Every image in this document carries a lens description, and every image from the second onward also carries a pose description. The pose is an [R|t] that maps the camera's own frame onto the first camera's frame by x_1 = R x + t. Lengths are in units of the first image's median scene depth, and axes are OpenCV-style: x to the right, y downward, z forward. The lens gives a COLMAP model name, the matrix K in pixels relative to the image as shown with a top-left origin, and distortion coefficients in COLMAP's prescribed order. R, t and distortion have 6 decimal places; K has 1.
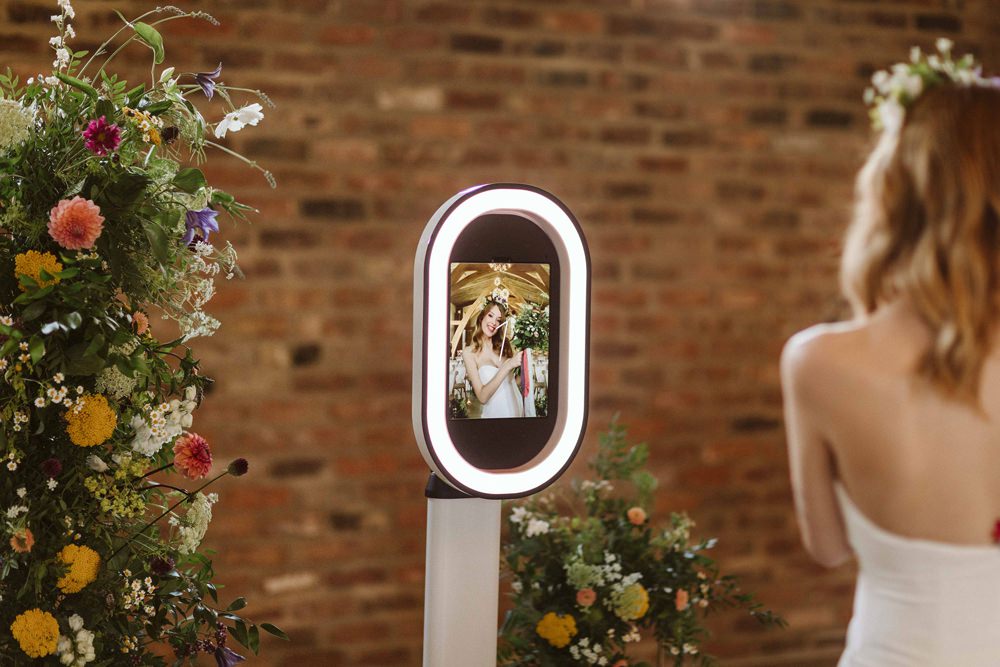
lens RADIAL K [[2277.9, 0, 500.0], [0, 2277.9, 333.5], [0, 0, 1]] dist [-0.048089, 0.144434]
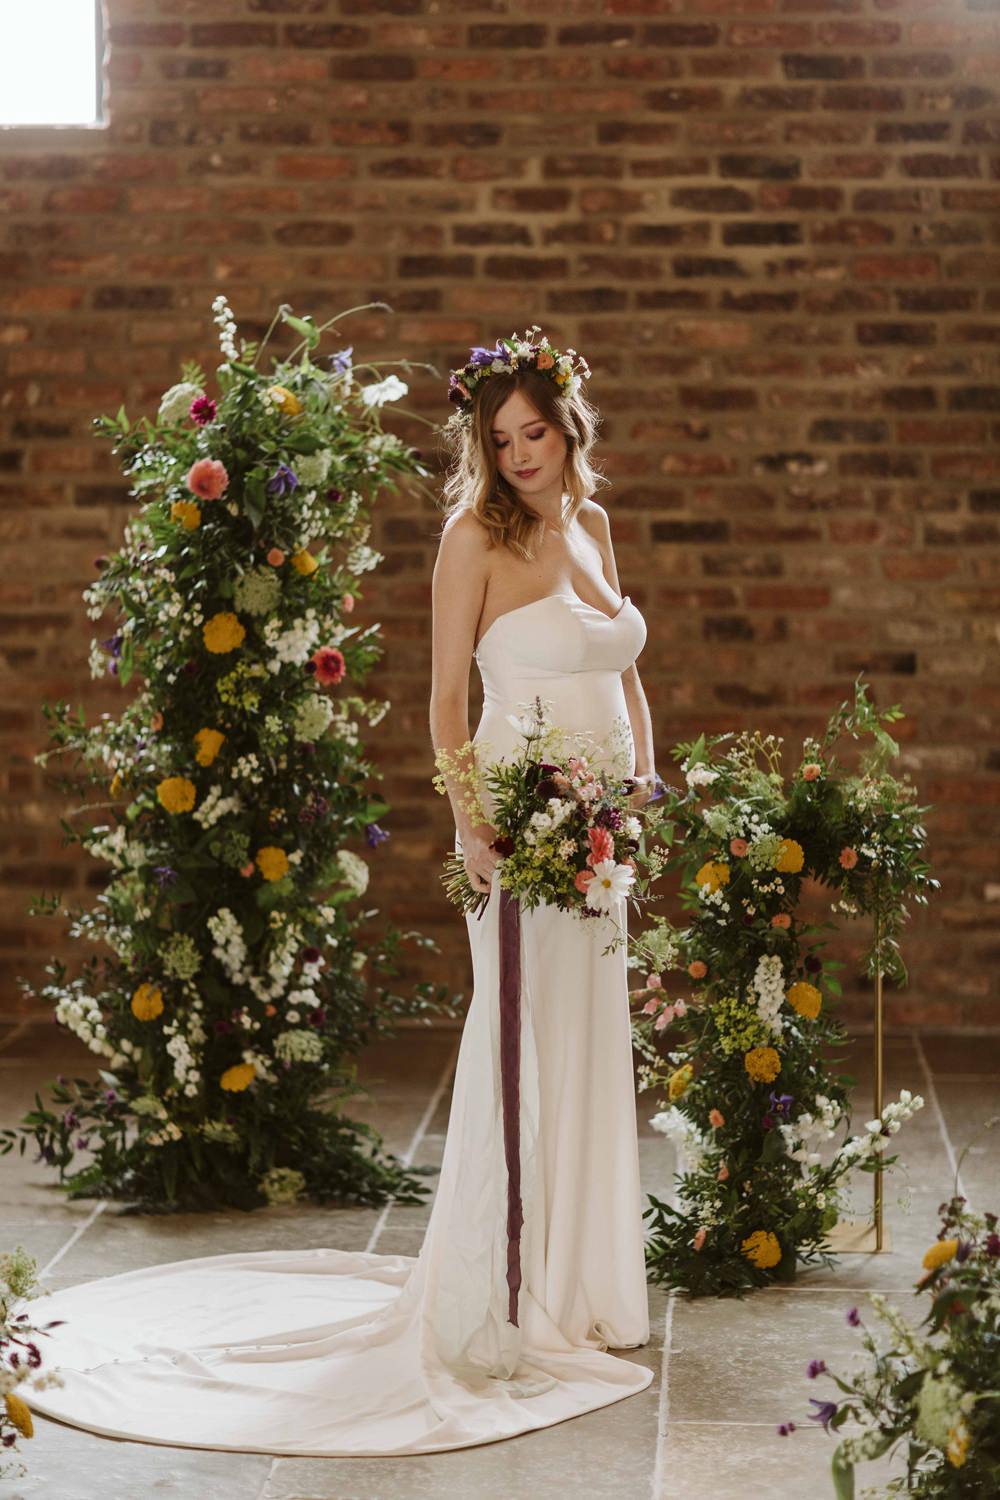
lens RADIAL K [[3875.3, 0, 390.1], [0, 3875.3, 750.4], [0, 0, 1]] dist [0.018027, 0.054544]
pose [[0.814439, 0.021862, -0.579837, 0.577526], [-0.014399, 0.999744, 0.017469, 0.032120], [0.580070, -0.005879, 0.814545, -0.360668]]
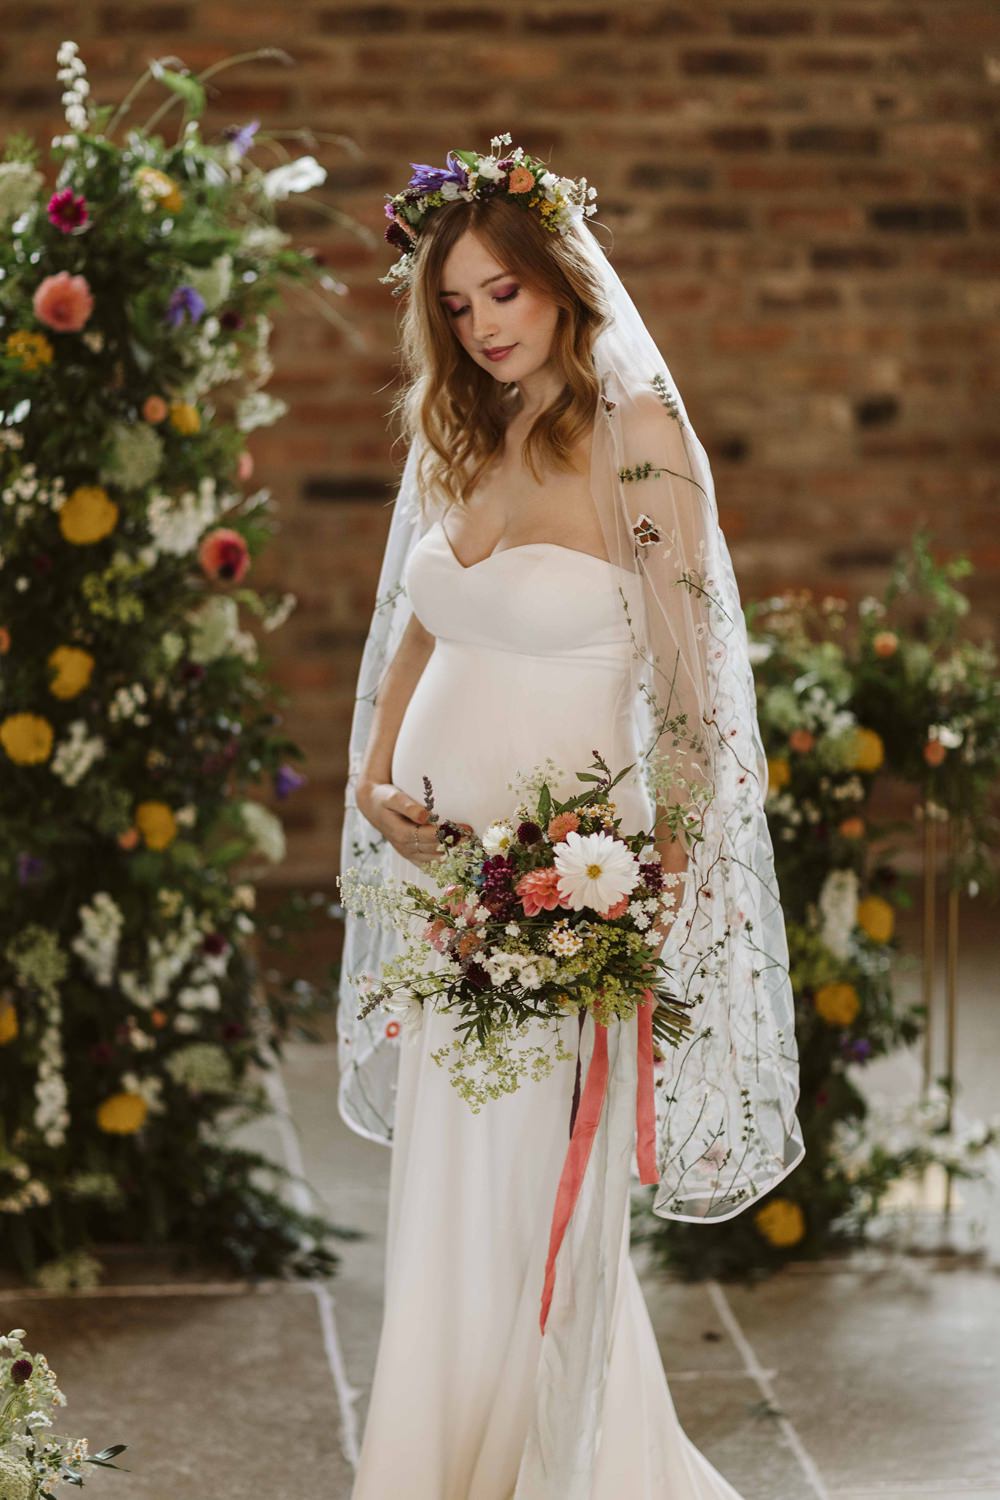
lens RADIAL K [[3416.8, 0, 500.0], [0, 3416.8, 750.0], [0, 0, 1]] dist [-0.048089, 0.144434]
pose [[0.911420, 0.055842, -0.407670, 0.270787], [-0.004649, 0.992083, 0.125501, -0.021031], [0.411450, -0.112488, 0.904464, -0.100350]]
